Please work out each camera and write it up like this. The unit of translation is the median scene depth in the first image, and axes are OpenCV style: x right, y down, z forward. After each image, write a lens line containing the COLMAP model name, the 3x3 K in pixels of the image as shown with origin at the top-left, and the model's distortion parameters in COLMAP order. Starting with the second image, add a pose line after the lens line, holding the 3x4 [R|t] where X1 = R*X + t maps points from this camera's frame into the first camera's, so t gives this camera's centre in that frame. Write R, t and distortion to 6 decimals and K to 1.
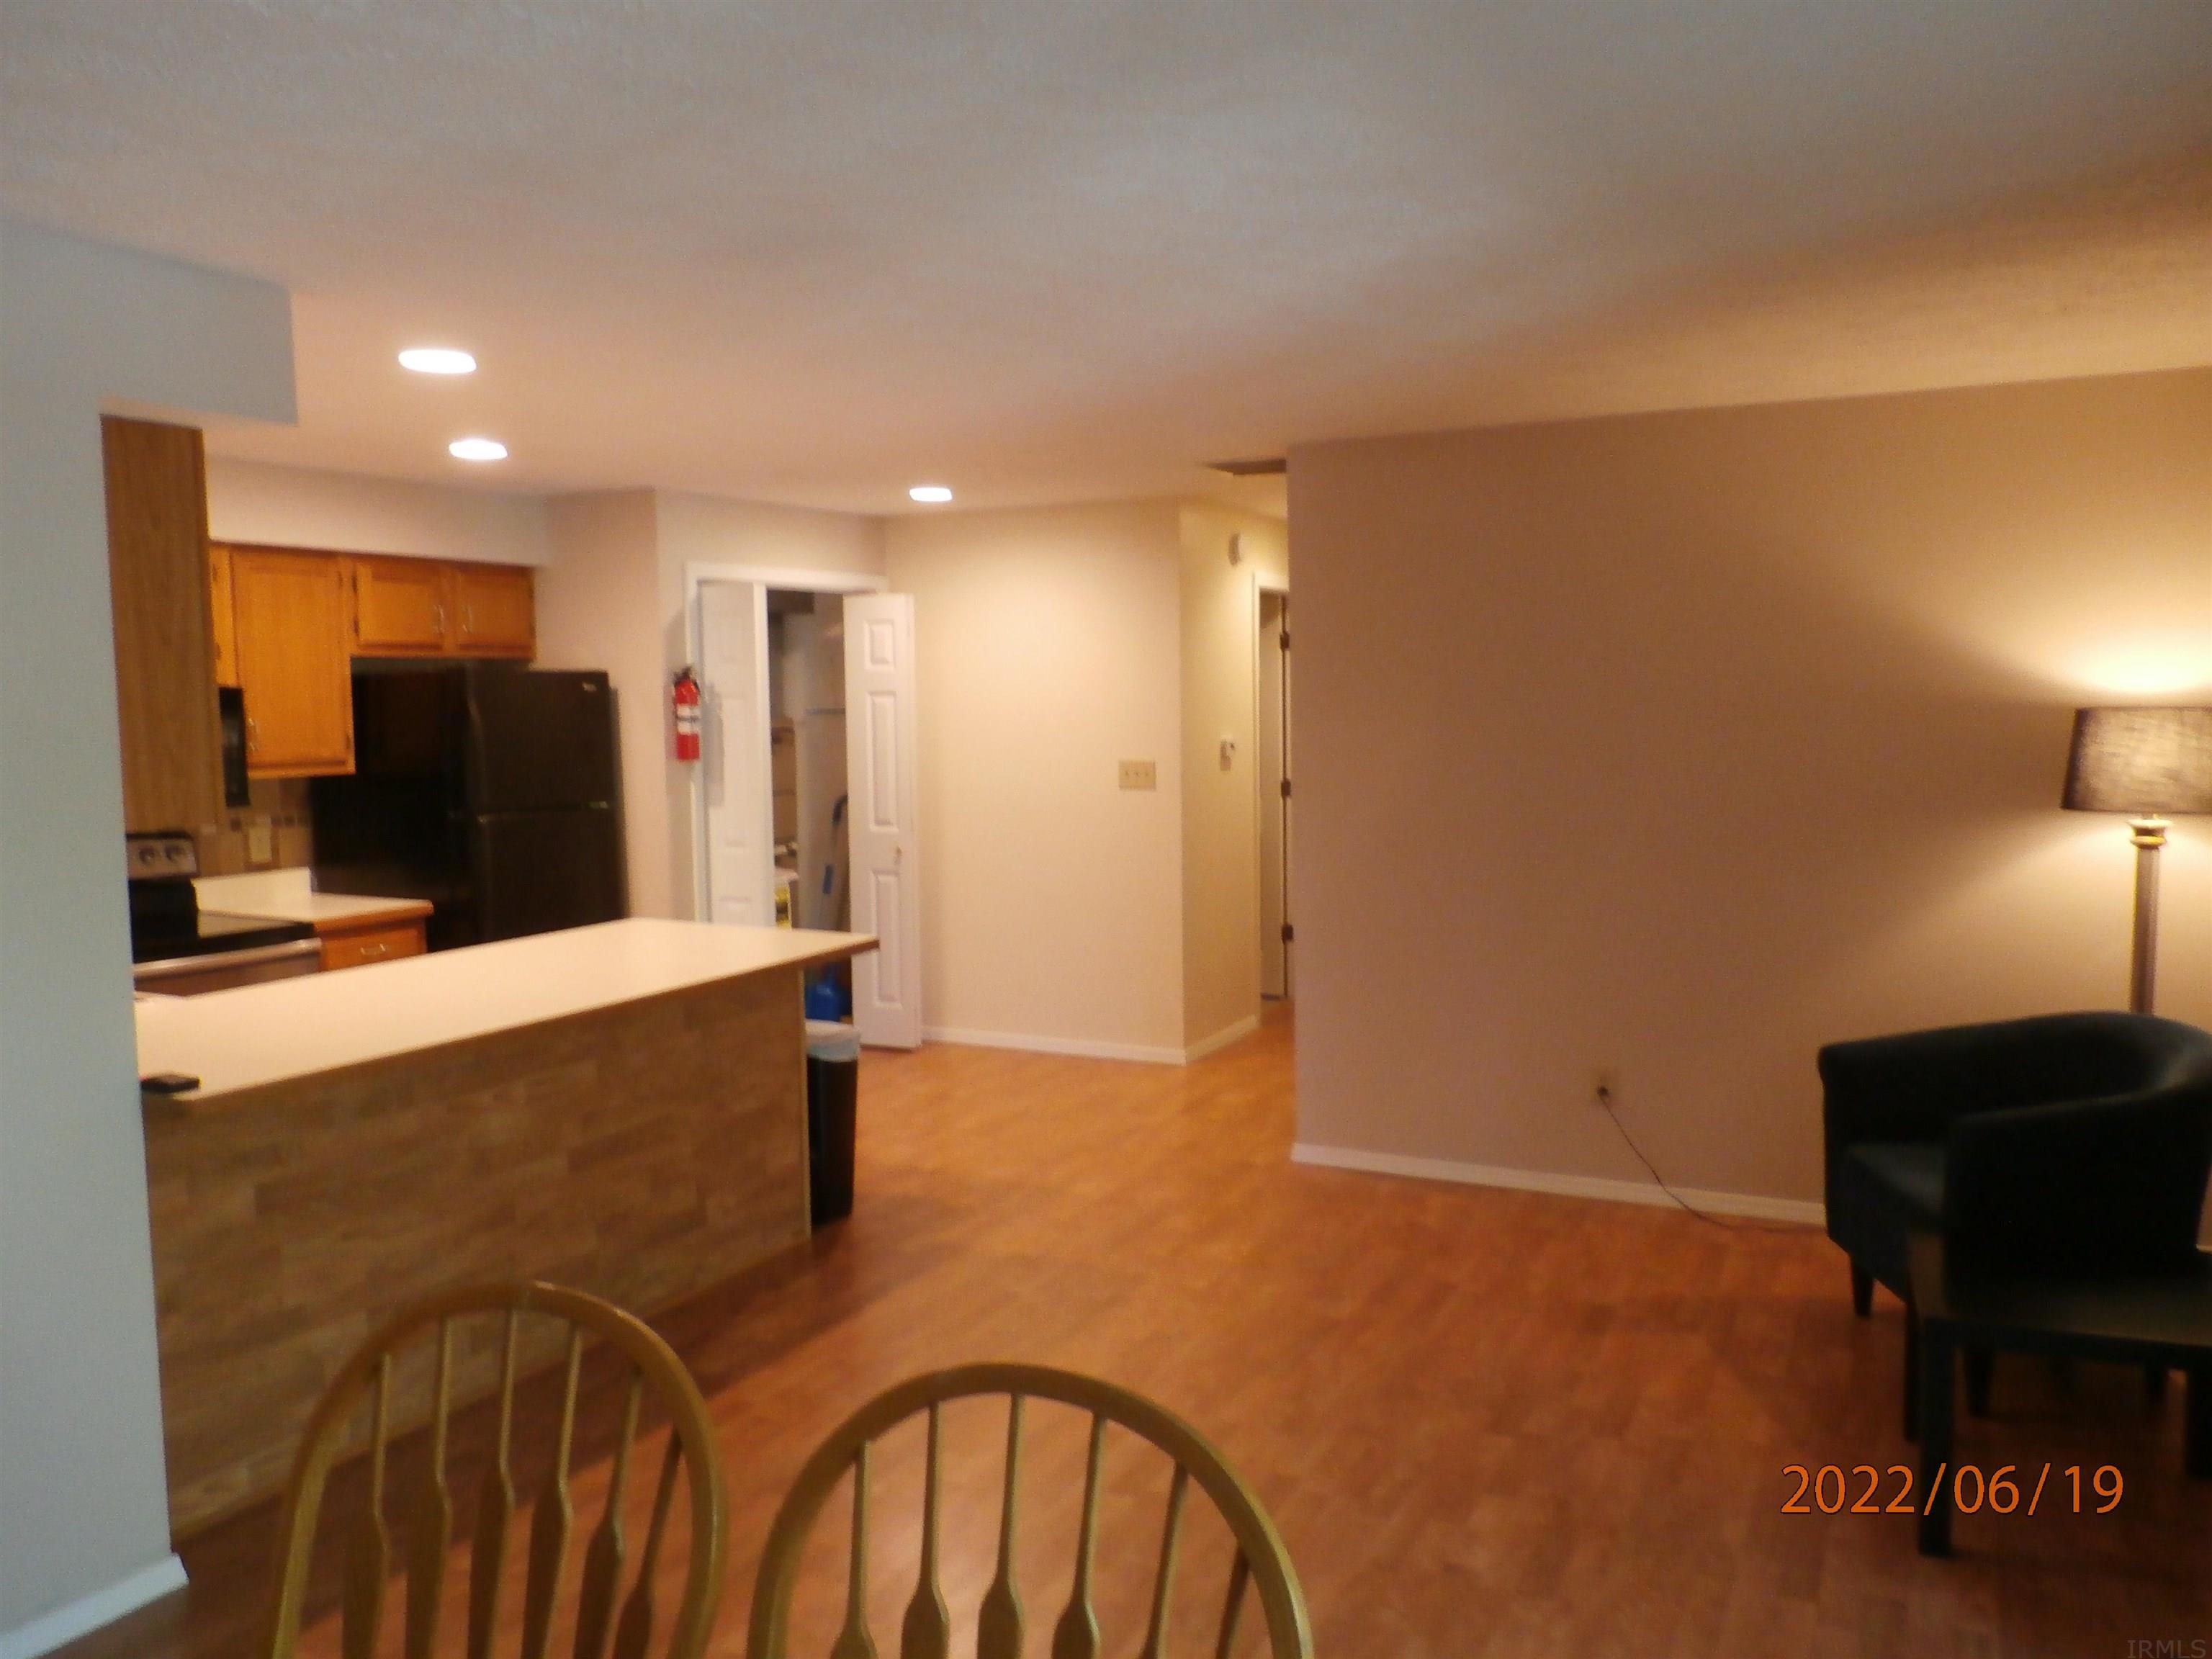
lens RADIAL K [[1710.2, 0, 1053.5], [0, 1710.2, 808.6], [0, 0, 1]] dist [0.023261, -0.008366]
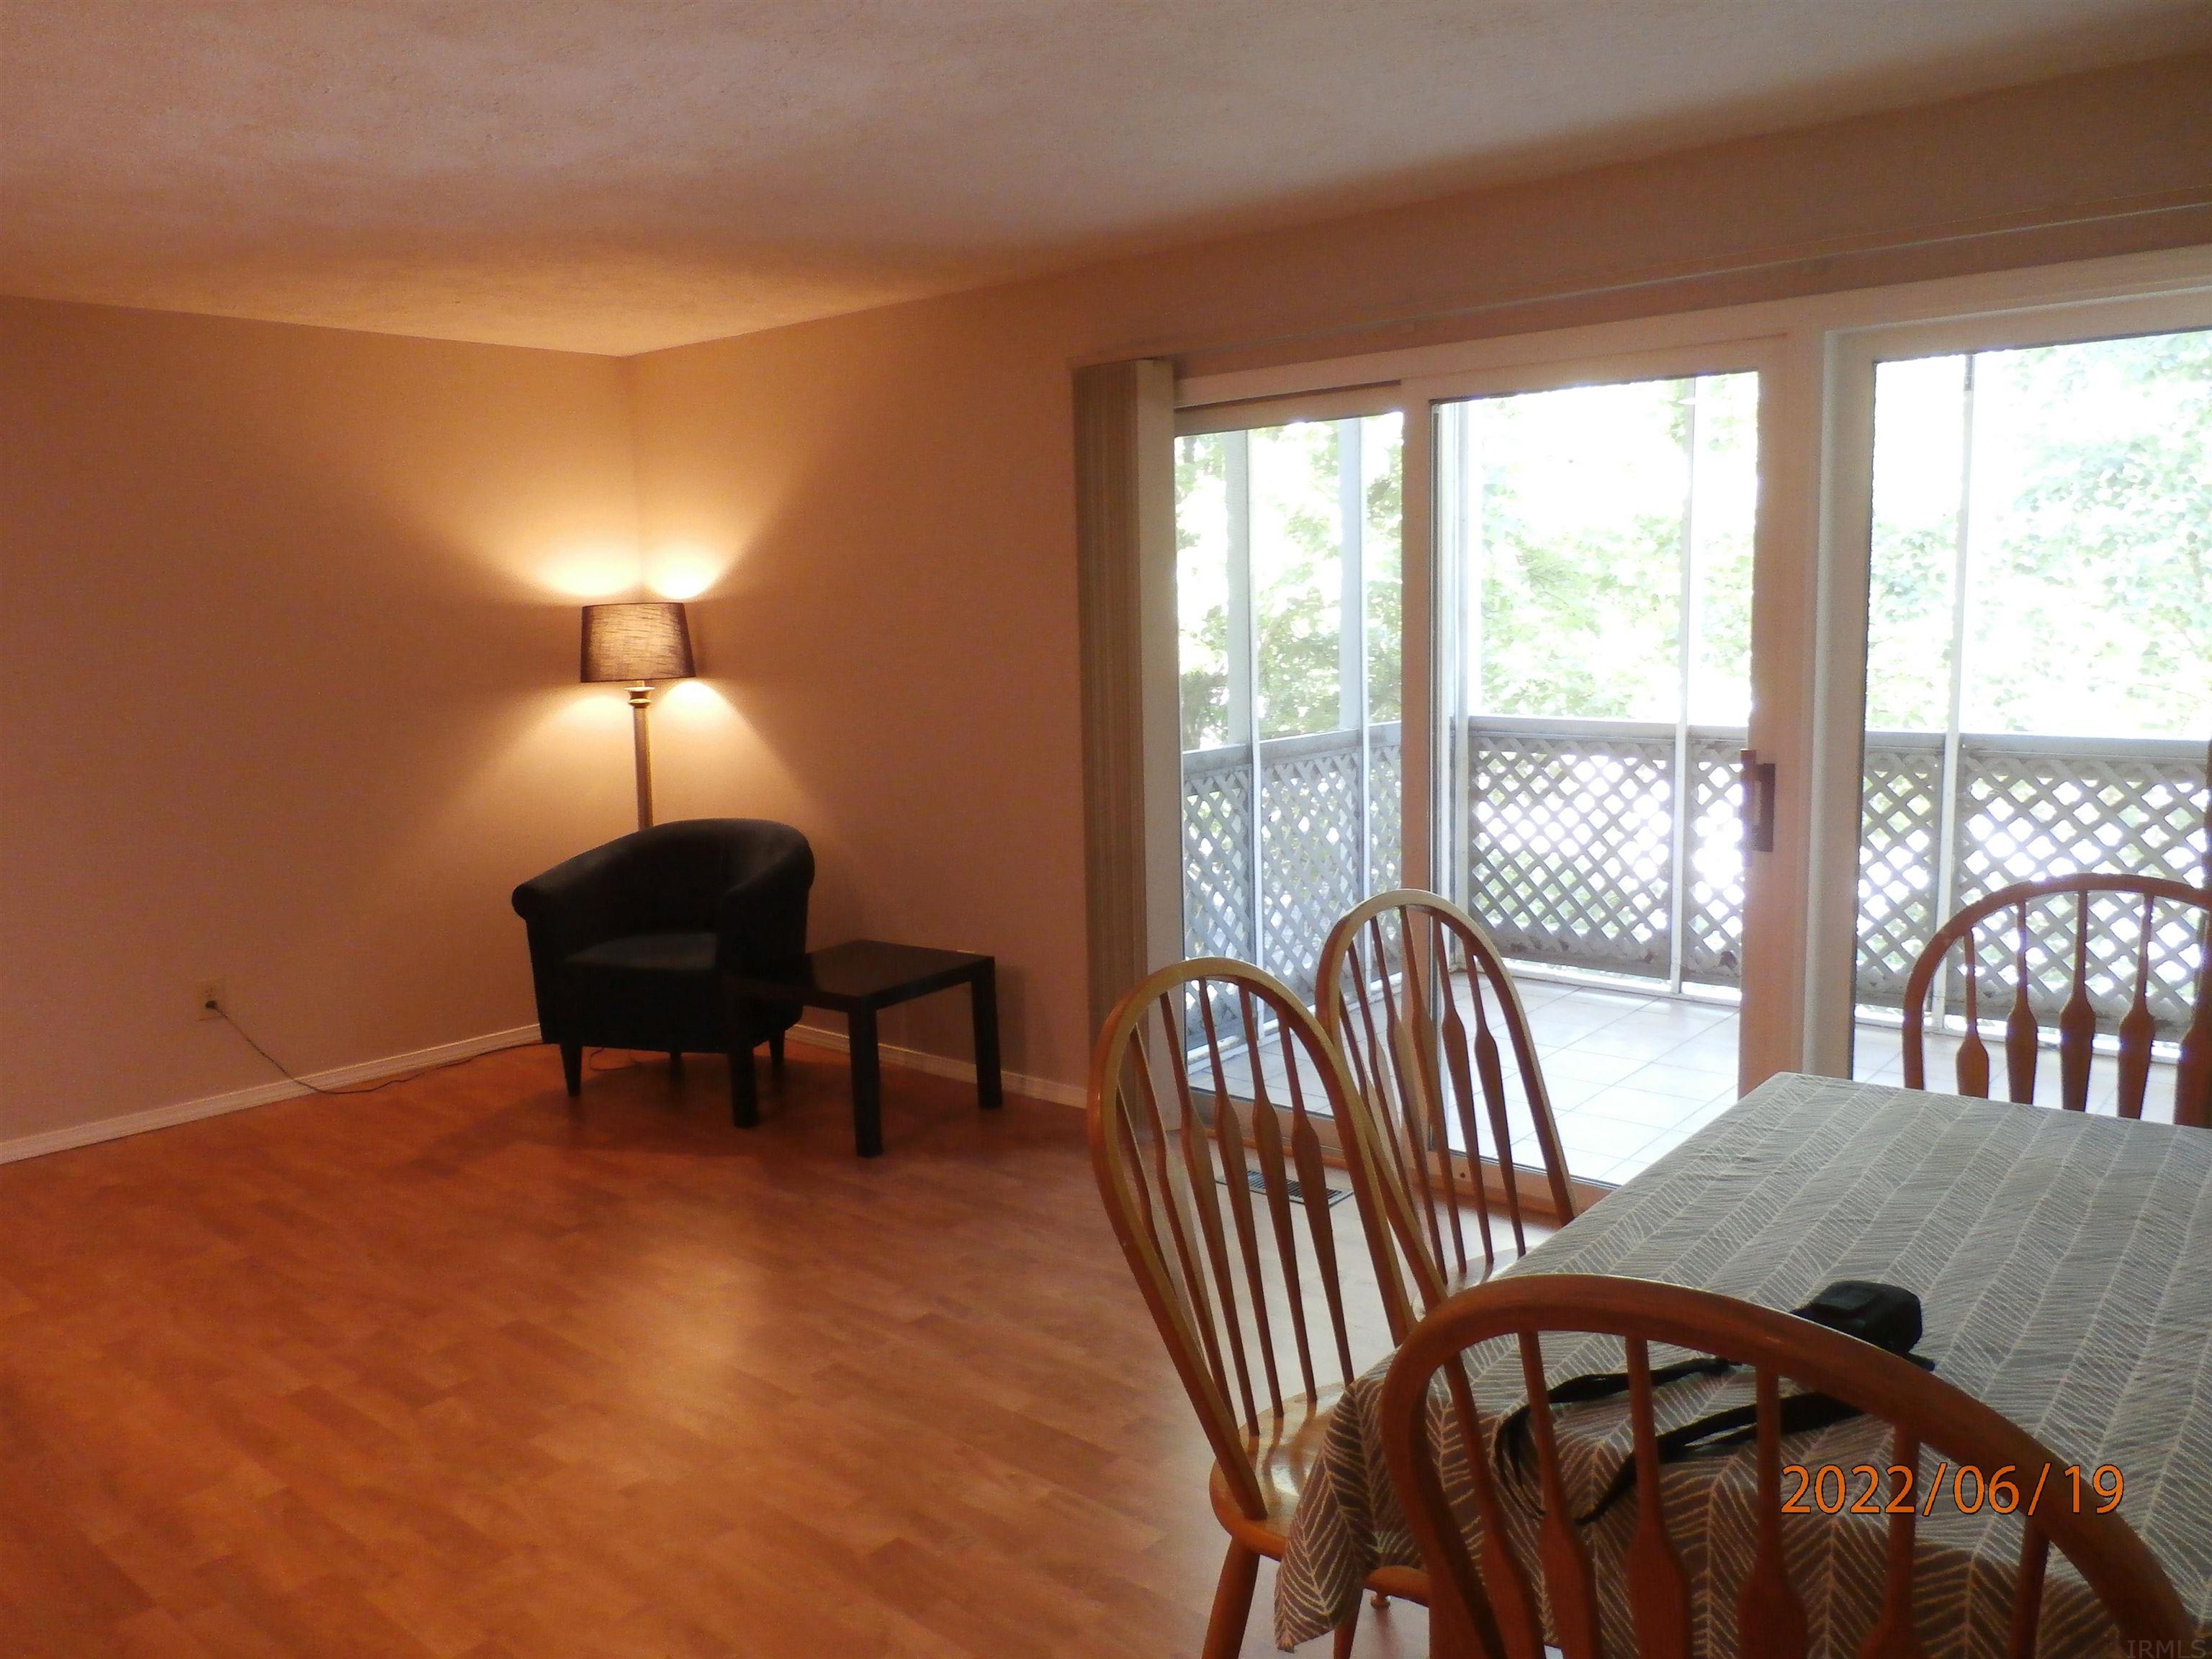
lens RADIAL K [[1710.2, 0, 1110.6], [0, 1710.2, 826.6], [0, 0, 1]] dist [0.023261, -0.008366]
pose [[0.239324, -0.111354, 0.964533, -0.580517], [0.098047, 0.991095, 0.090093, 0.029861], [-0.965977, 0.073008, 0.248111, 0.297697]]
